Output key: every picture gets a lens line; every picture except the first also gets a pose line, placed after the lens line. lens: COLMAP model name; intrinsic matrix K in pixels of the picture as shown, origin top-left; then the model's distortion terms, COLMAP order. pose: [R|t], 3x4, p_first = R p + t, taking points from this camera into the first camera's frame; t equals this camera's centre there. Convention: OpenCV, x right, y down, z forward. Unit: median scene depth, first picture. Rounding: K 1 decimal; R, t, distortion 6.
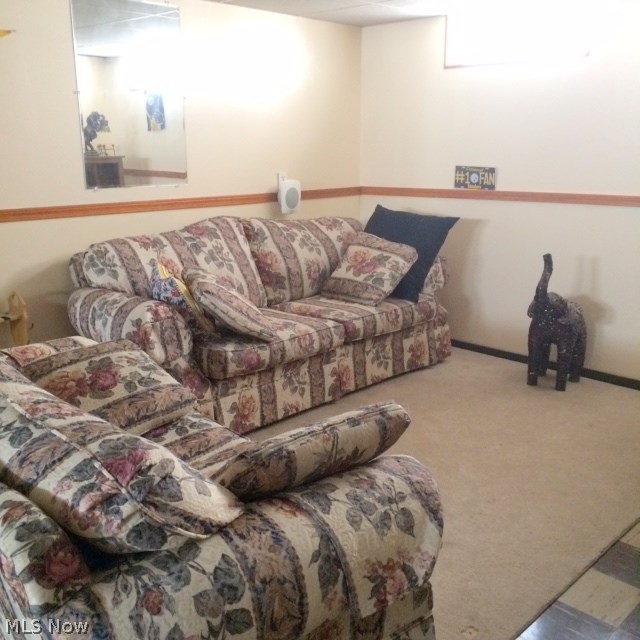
lens RADIAL K [[732.3, 0, 320.7], [0, 732.3, 322.4], [0, 0, 1]] dist [0.056669, 0.000000]
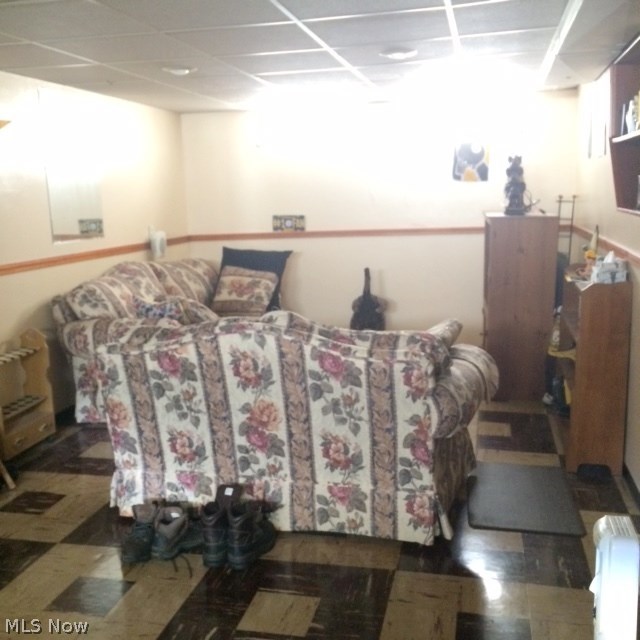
lens RADIAL K [[732.3, 0, 319.5], [0, 732.3, 319.1], [0, 0, 1]] dist [0.056669, 0.000000]
pose [[0.866603, -0.113709, 0.485869, -0.466662], [0.151919, 0.987590, -0.039836, 0.051151], [-0.475310, 0.108335, 0.873123, -0.239720]]
